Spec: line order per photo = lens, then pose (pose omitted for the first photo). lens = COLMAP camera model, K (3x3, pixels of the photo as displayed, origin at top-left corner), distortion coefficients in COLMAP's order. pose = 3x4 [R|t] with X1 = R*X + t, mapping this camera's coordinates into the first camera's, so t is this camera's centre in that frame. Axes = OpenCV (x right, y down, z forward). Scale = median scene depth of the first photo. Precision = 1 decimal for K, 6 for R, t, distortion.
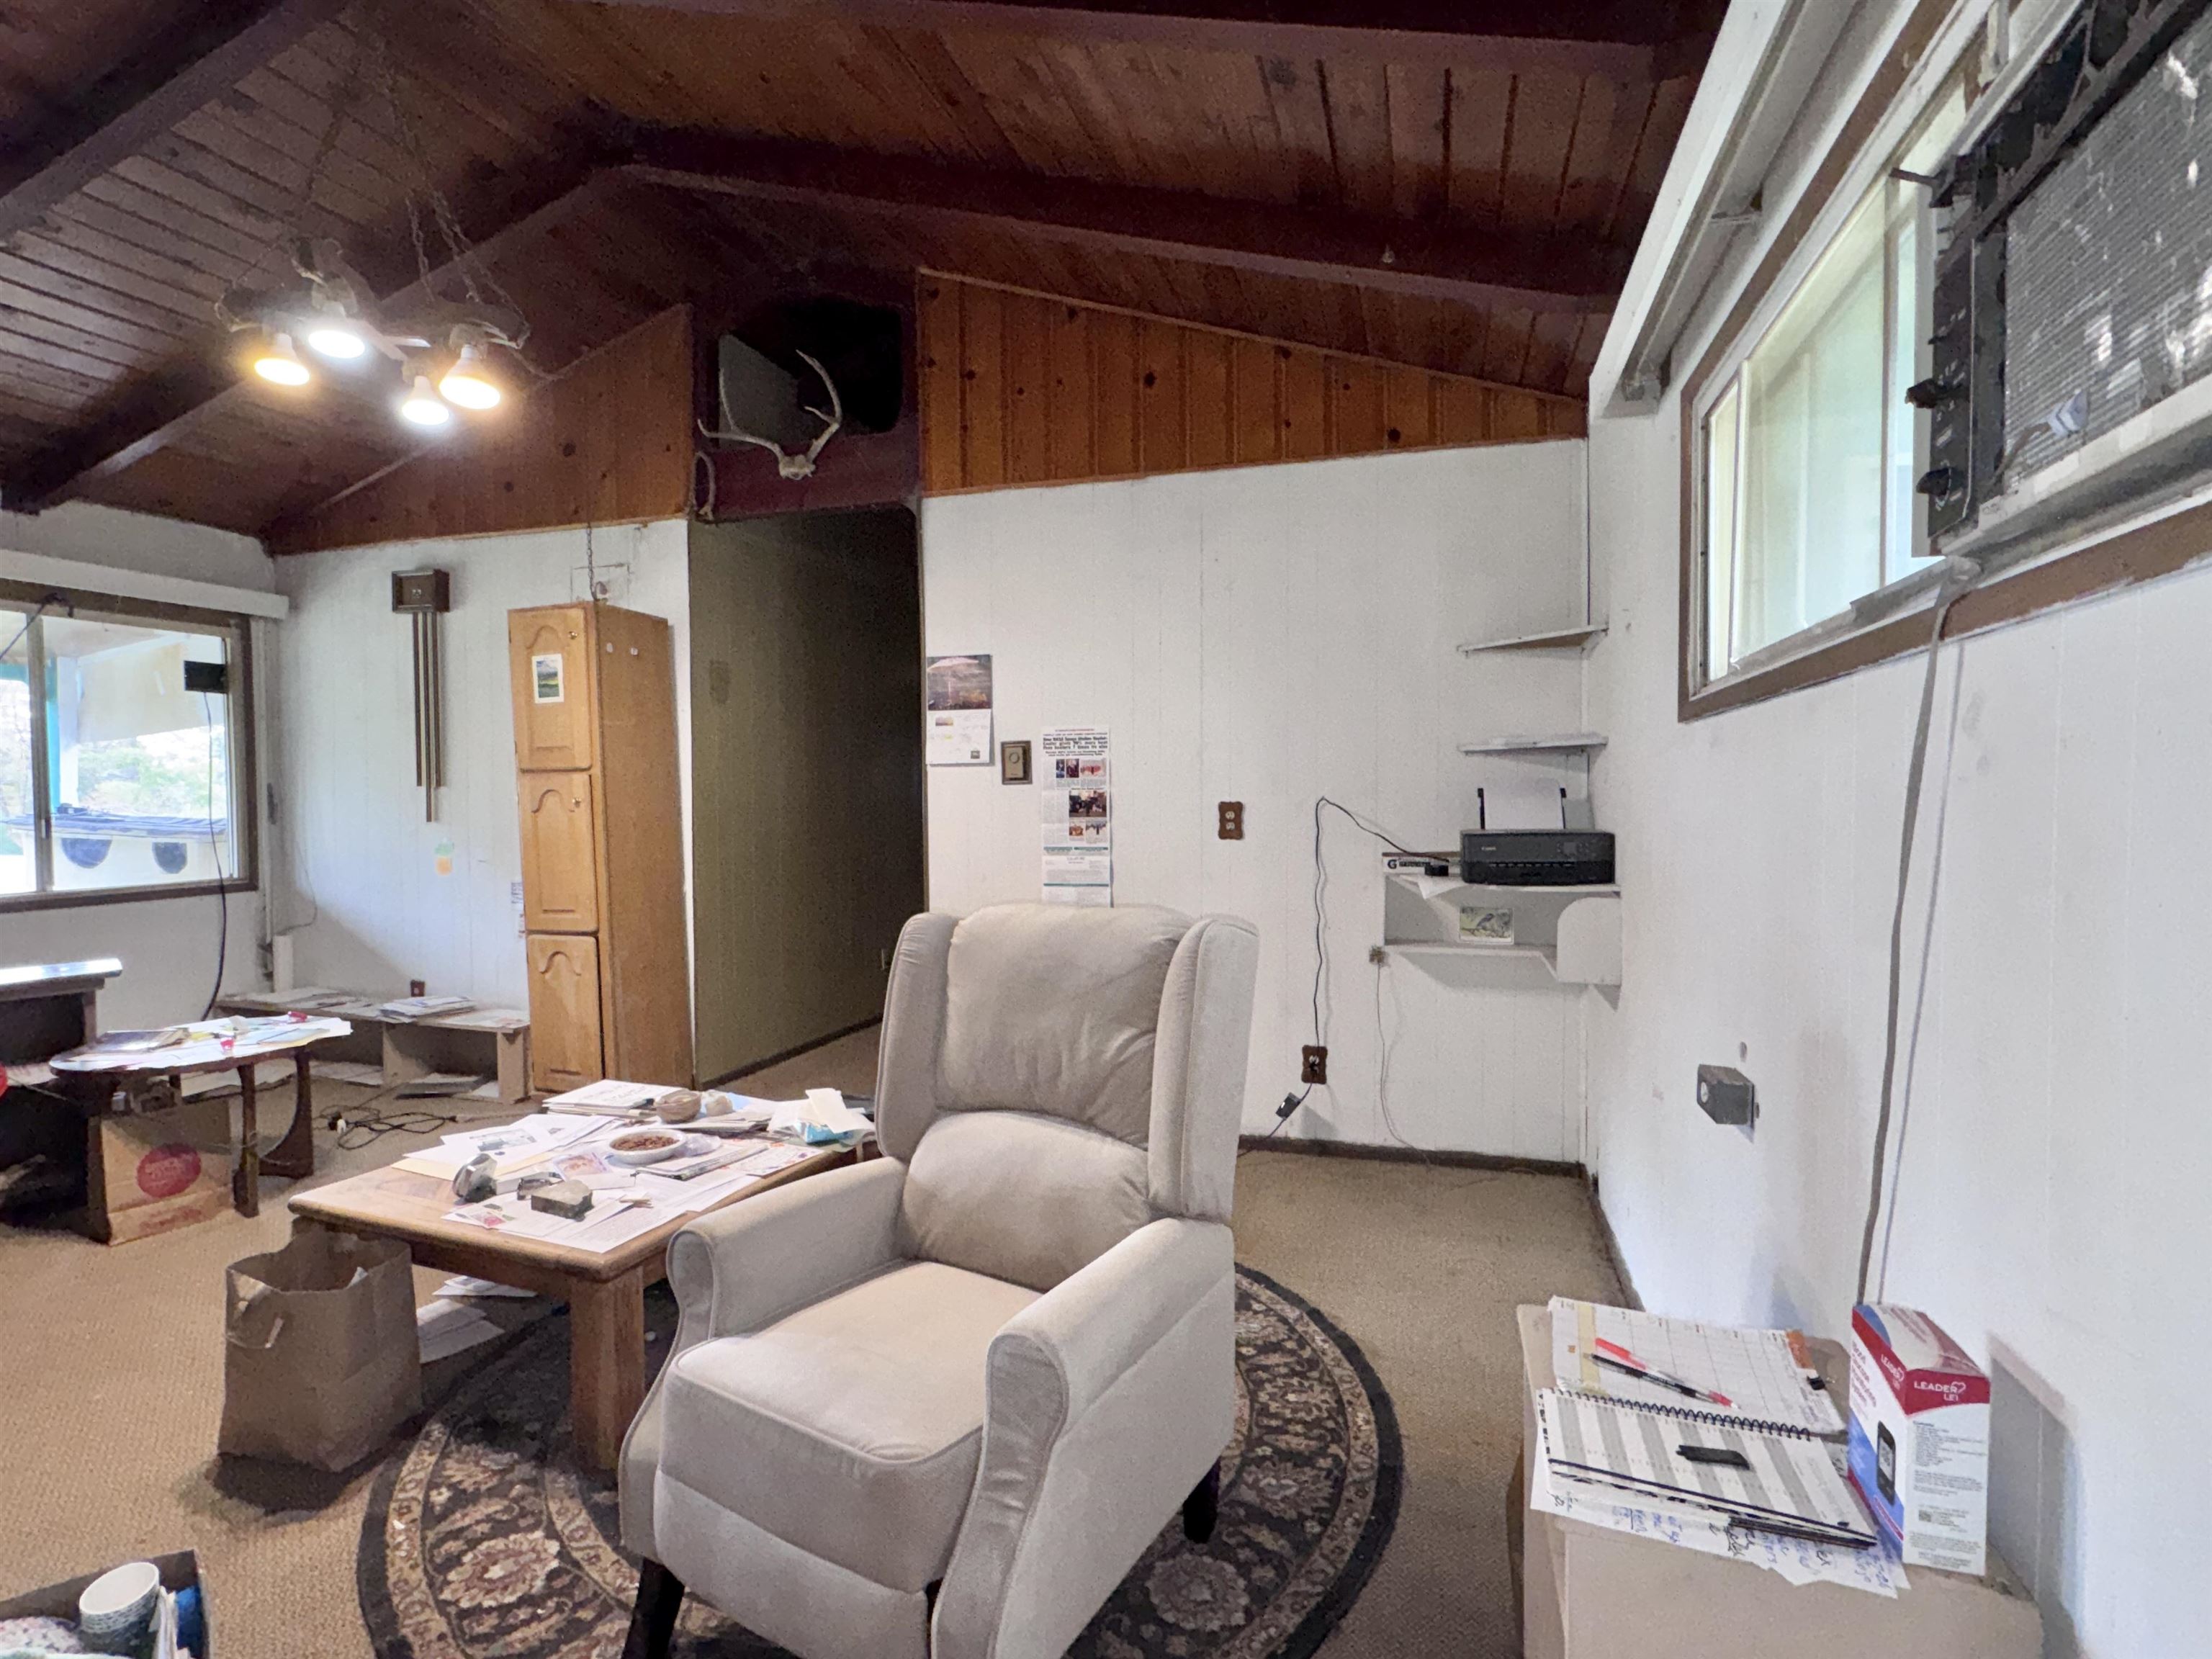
lens RADIAL K [[1073.9, 0, 1106.7], [0, 1073.9, 831.8], [0, 0, 1]] dist [-0.005600, -0.000305]
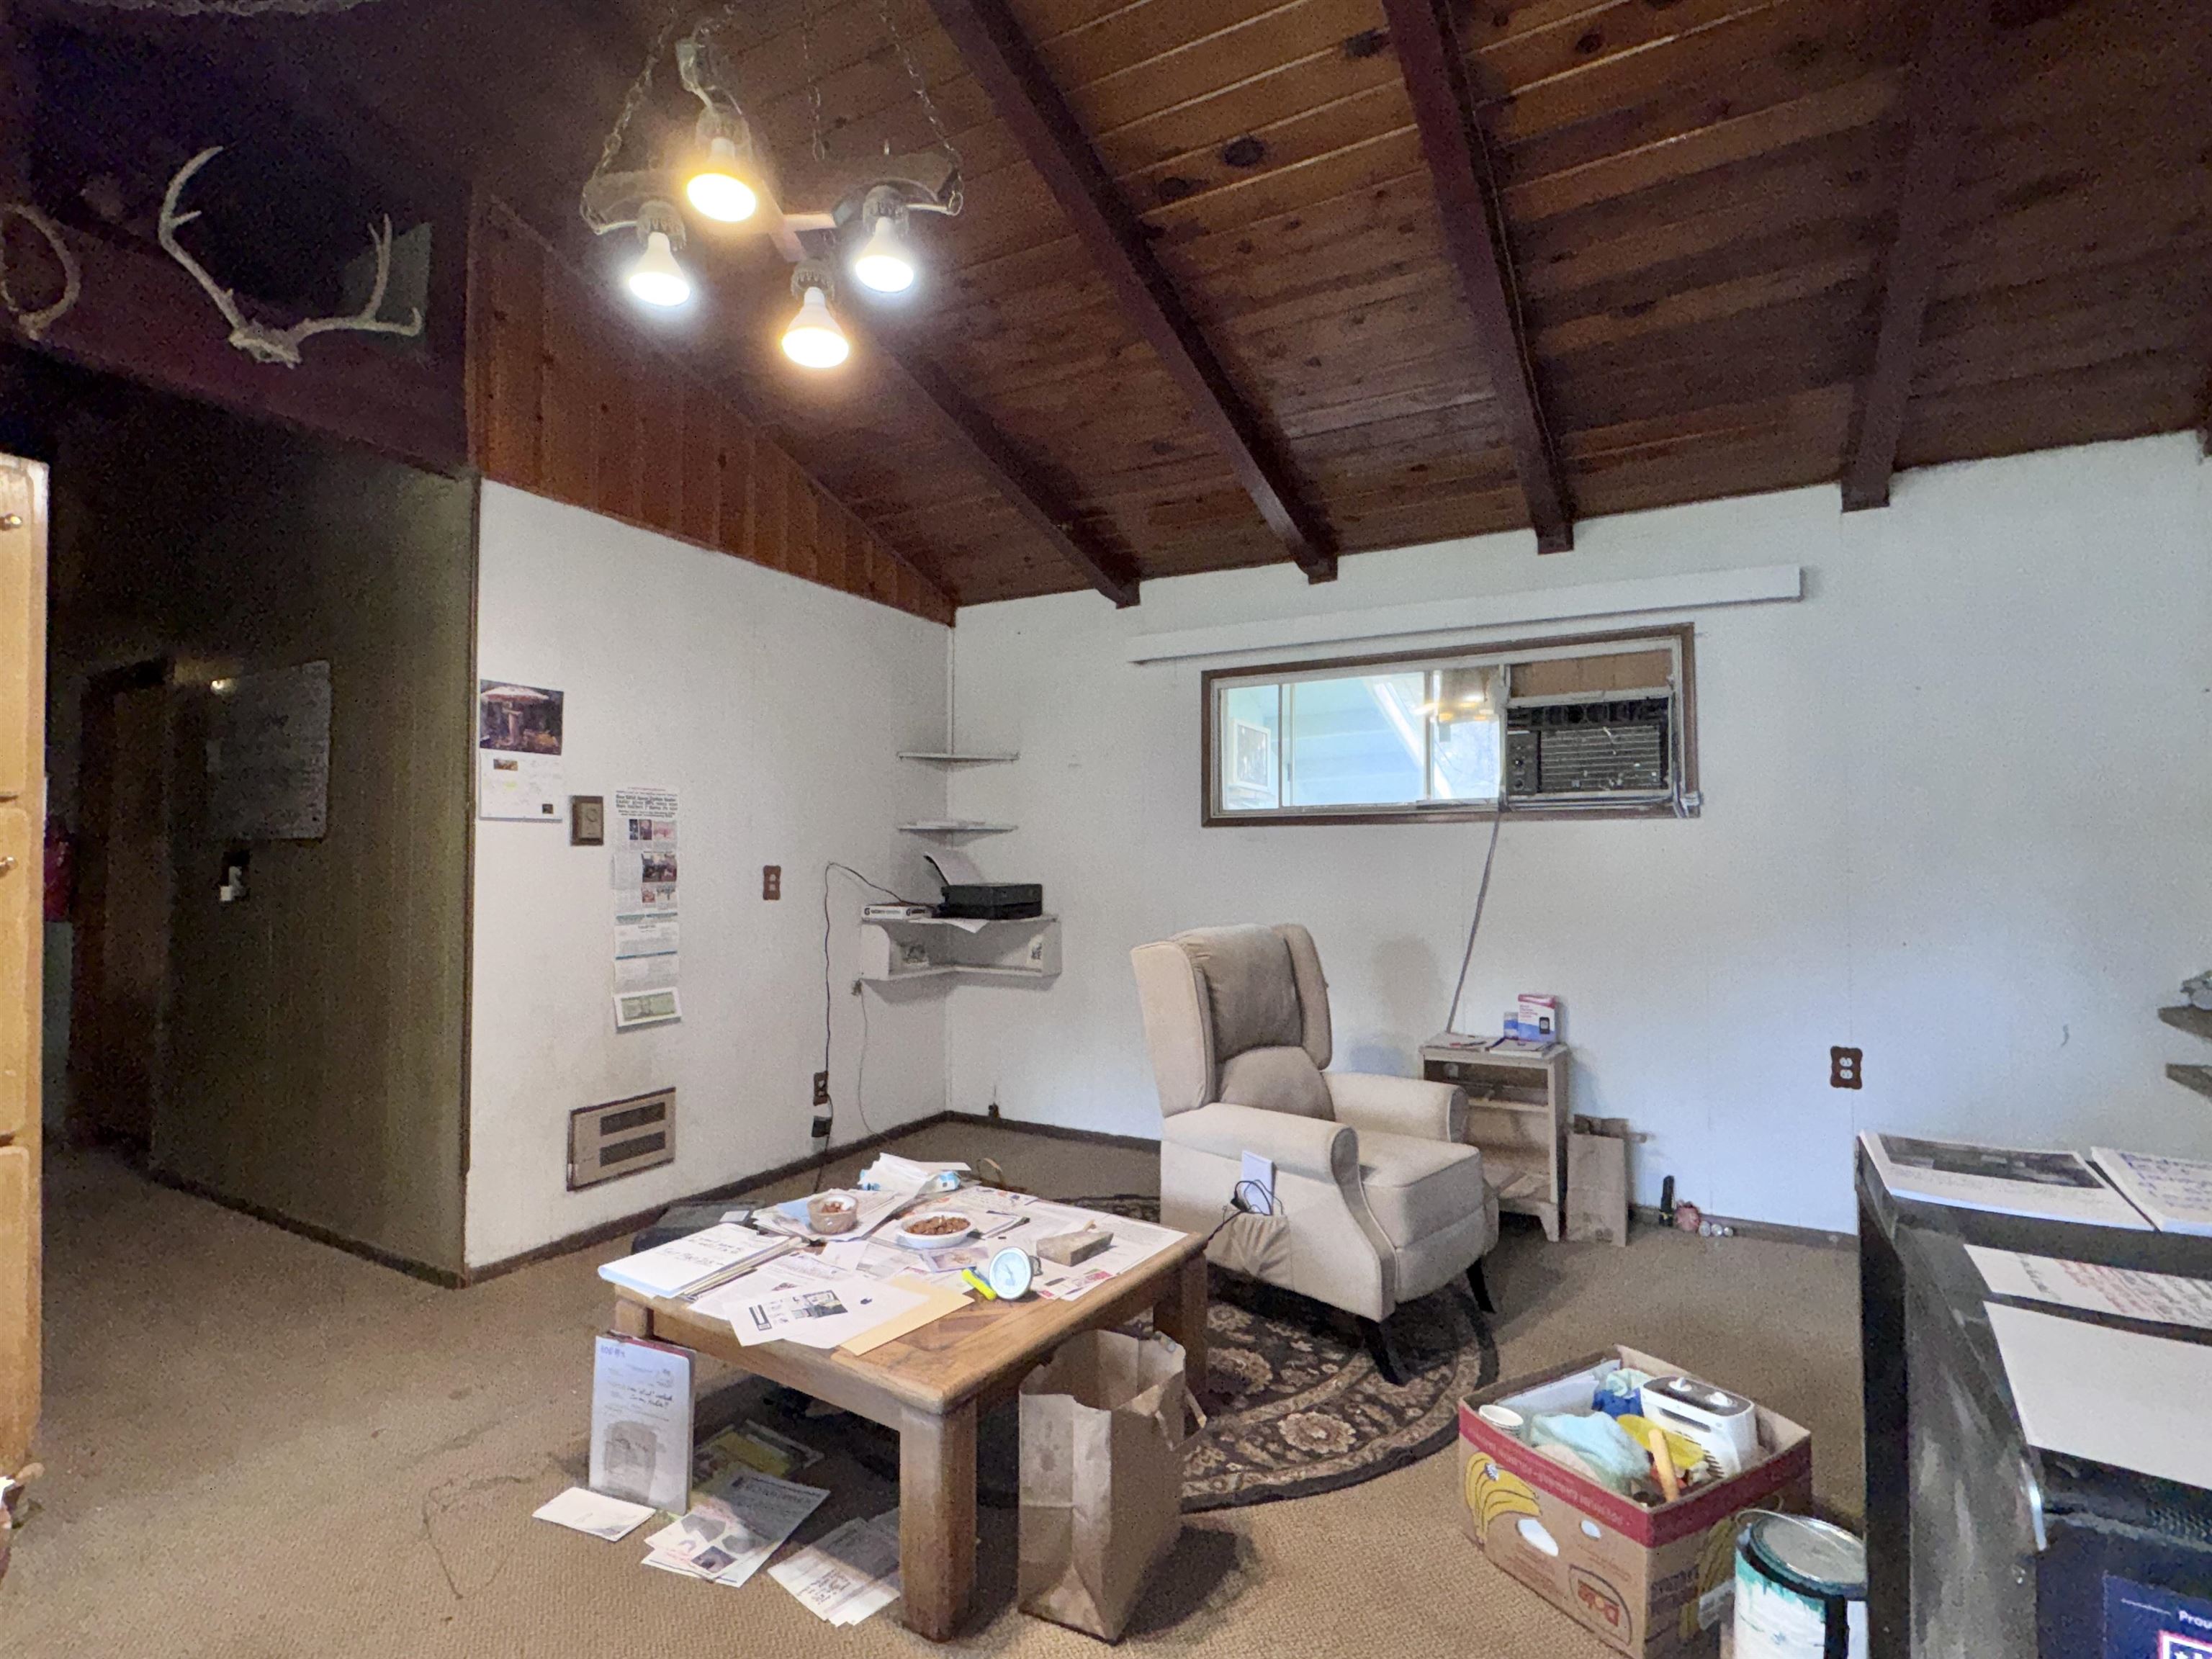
lens RADIAL K [[1073.9, 0, 1102.1], [0, 1073.9, 833.5], [0, 0, 1]] dist [-0.005600, -0.000305]
pose [[0.203535, 0.031256, 0.978569, -0.866382], [0.030745, 0.998793, -0.038297, -0.008181], [-0.978585, 0.037881, 0.202328, 0.425419]]
